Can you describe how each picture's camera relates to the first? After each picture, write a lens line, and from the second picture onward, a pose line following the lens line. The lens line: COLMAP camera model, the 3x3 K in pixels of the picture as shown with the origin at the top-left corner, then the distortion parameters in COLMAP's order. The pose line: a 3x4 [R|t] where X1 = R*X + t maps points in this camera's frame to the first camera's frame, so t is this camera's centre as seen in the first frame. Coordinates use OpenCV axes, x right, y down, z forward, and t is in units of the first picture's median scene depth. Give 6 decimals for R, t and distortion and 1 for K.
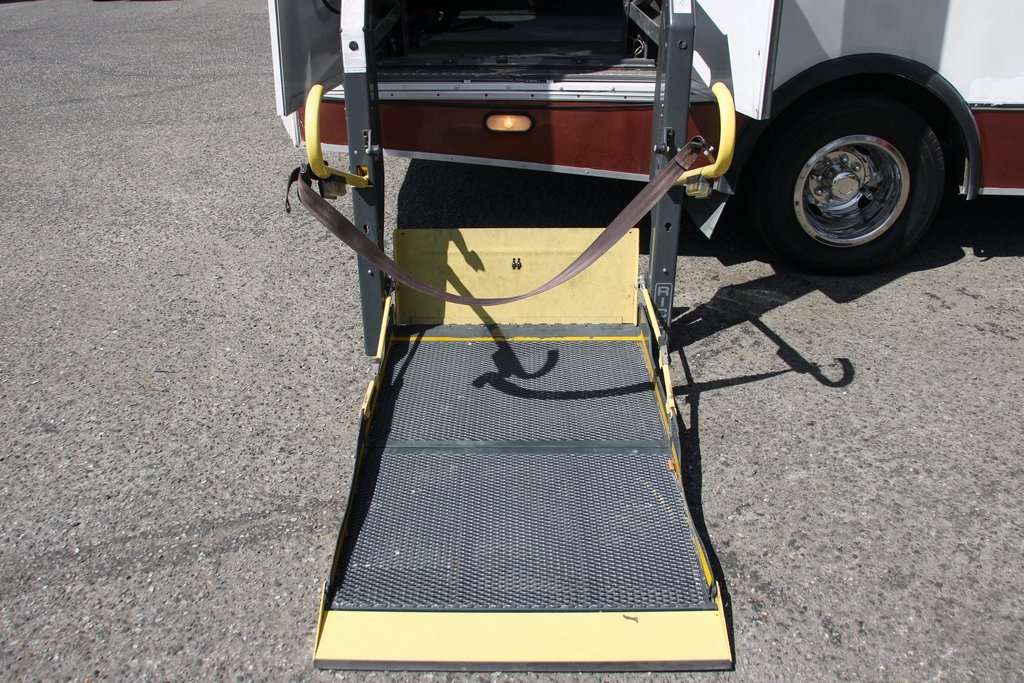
lens RADIAL K [[867.4, 0, 488.9], [0, 867.4, 343.7], [0, 0, 1]] dist [-0.158561, 0.106443]
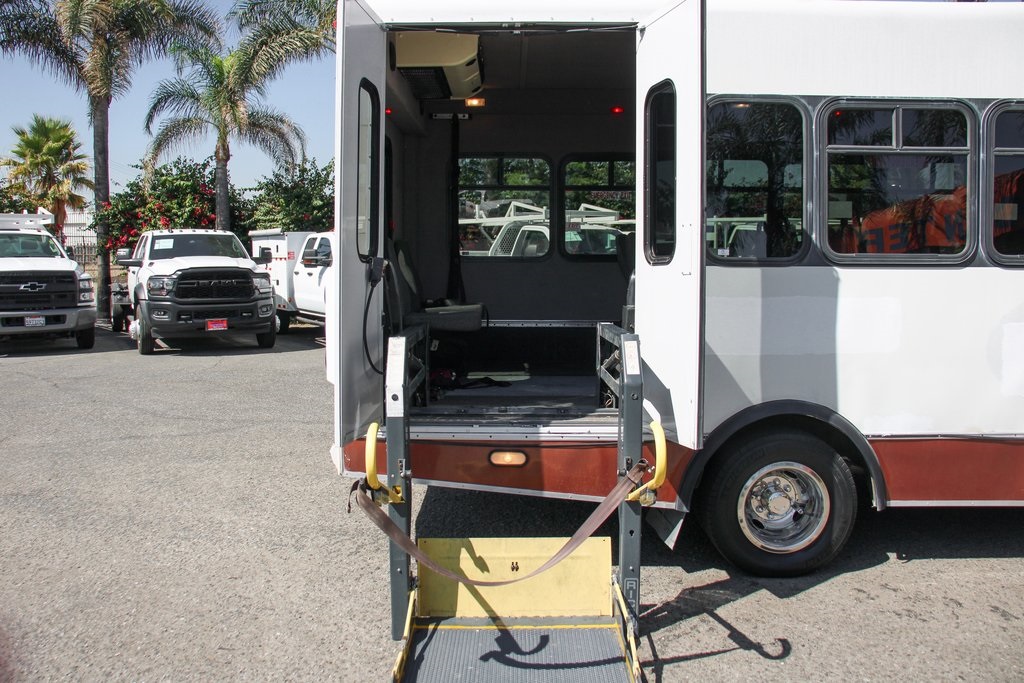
lens RADIAL K [[843.9, 0, 514.6], [0, 843.9, 345.0], [0, 0, 1]] dist [-0.078250, 0.024402]
pose [[0.999559, 0.005280, 0.029233, -0.005686], [0.006634, 0.919546, -0.392927, 0.091059], [-0.028956, 0.392947, 0.919105, -0.246461]]
